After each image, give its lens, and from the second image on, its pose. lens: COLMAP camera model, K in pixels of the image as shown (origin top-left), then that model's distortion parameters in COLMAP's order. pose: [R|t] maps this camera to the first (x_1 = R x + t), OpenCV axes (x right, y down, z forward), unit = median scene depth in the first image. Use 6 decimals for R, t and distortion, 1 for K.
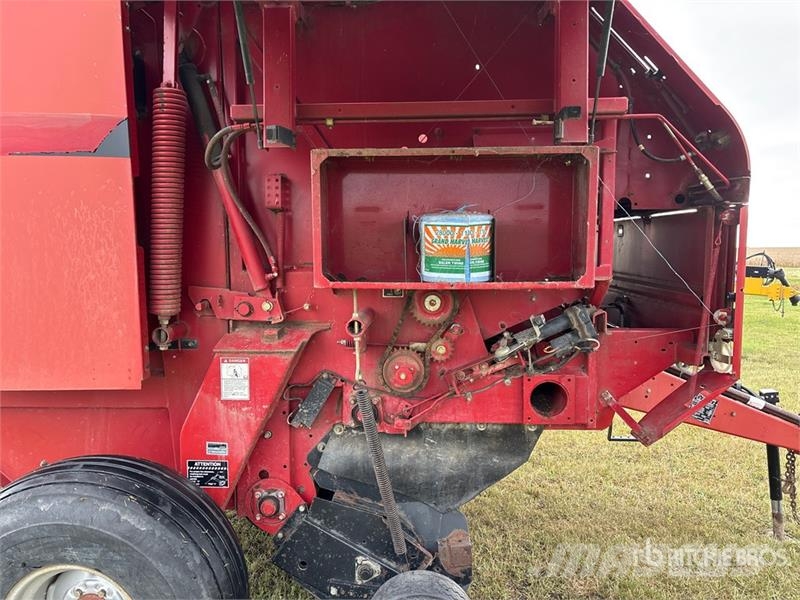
lens RADIAL K [[608.3, 0, 400.0], [0, 608.3, 300.0], [0, 0, 1]] dist [0.007499, 0.003534]
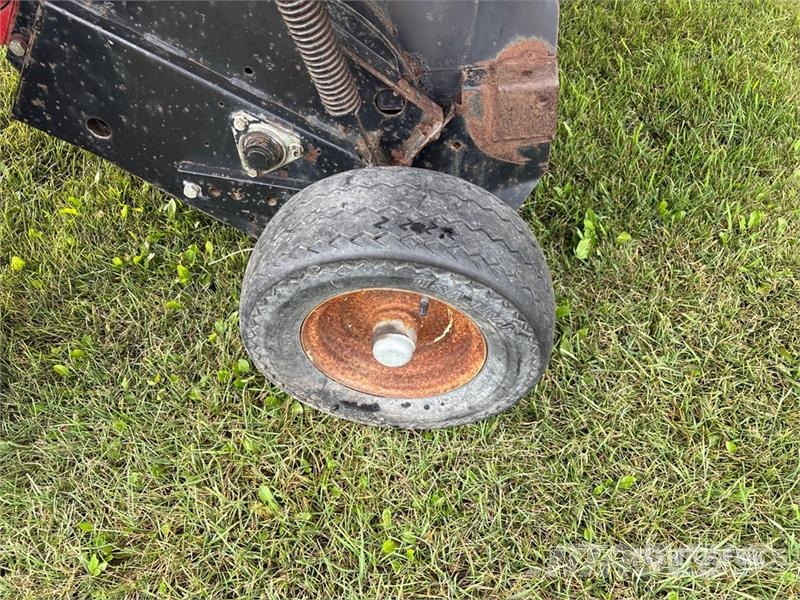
lens RADIAL K [[608.3, 0, 400.0], [0, 608.3, 300.0], [0, 0, 1]] dist [0.007499, 0.003534]
pose [[0.996885, 0.038953, -0.068578, 0.057522], [0.020473, 0.711908, 0.701975, 0.252709], [0.076166, -0.701192, 0.708892, 0.681494]]
